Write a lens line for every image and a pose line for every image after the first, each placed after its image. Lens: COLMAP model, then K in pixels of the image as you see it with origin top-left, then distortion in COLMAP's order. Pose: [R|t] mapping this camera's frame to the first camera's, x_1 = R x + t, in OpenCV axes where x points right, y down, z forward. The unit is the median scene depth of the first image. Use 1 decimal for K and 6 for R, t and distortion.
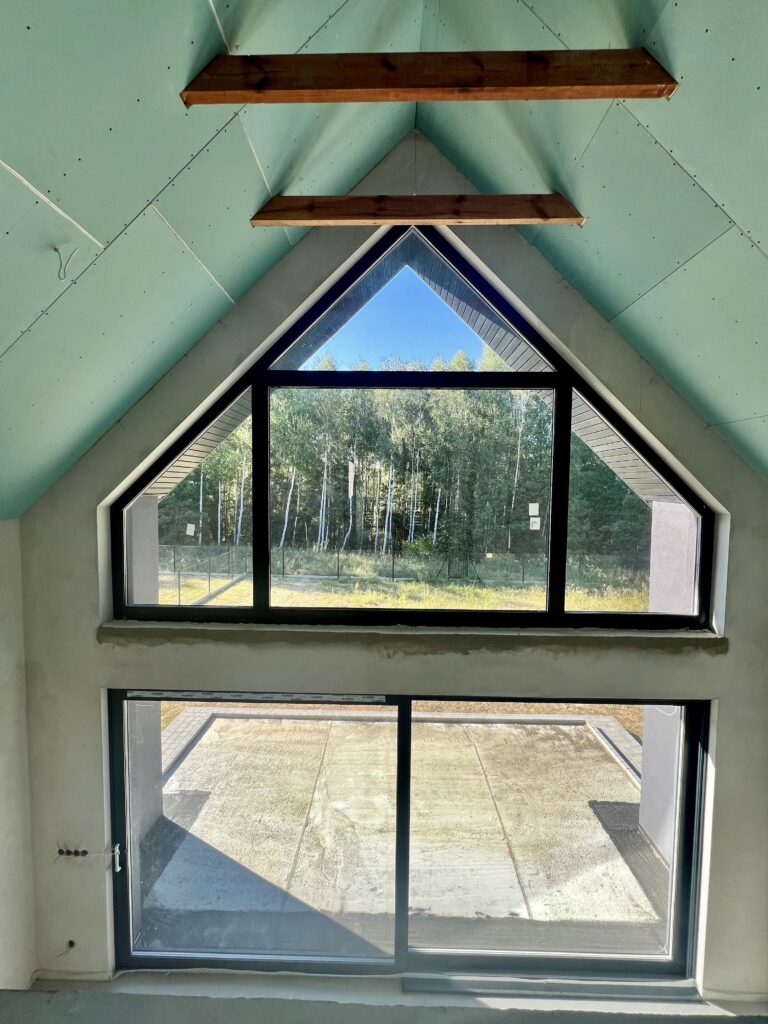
lens RADIAL K [[418.9, 0, 384.0], [0, 418.9, 512.0], [0, 0, 1]] dist [-0.001221, 0.000011]
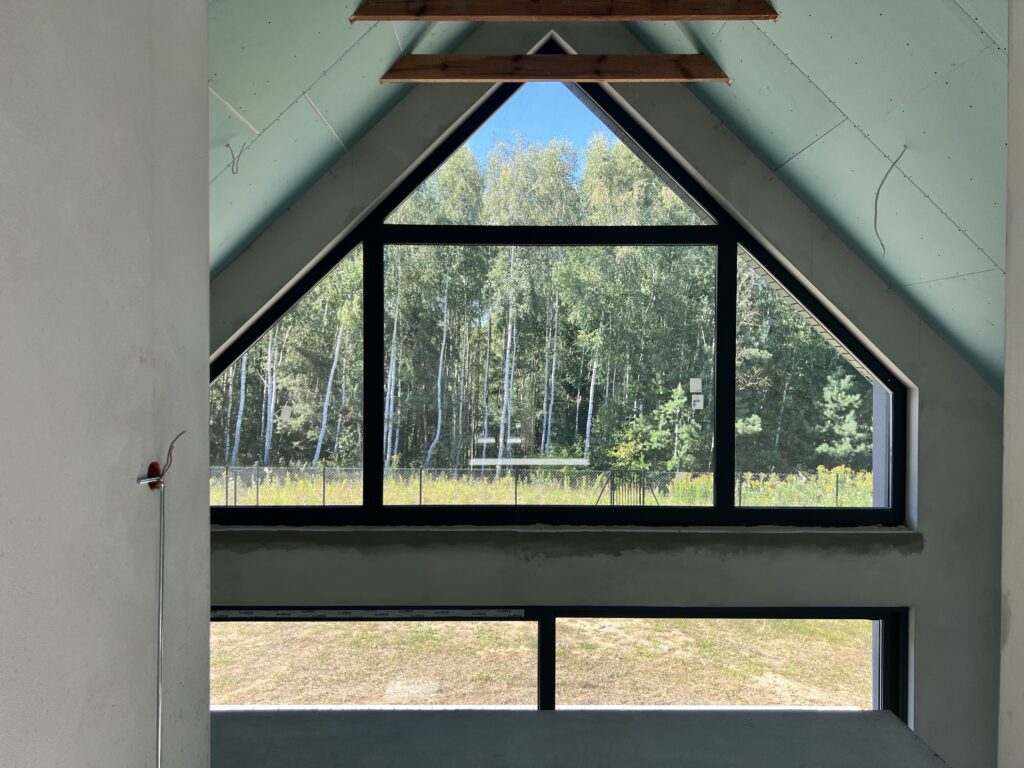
lens RADIAL K [[761.3, 0, 512.0], [0, 761.3, 384.0], [0, 0, 1]] dist [0.009260, 0.001610]
pose [[0.999728, -0.007751, 0.022018, -0.050413], [0.008373, 0.999565, -0.028273, 0.032728], [-0.021789, 0.028450, 0.999358, -0.552114]]
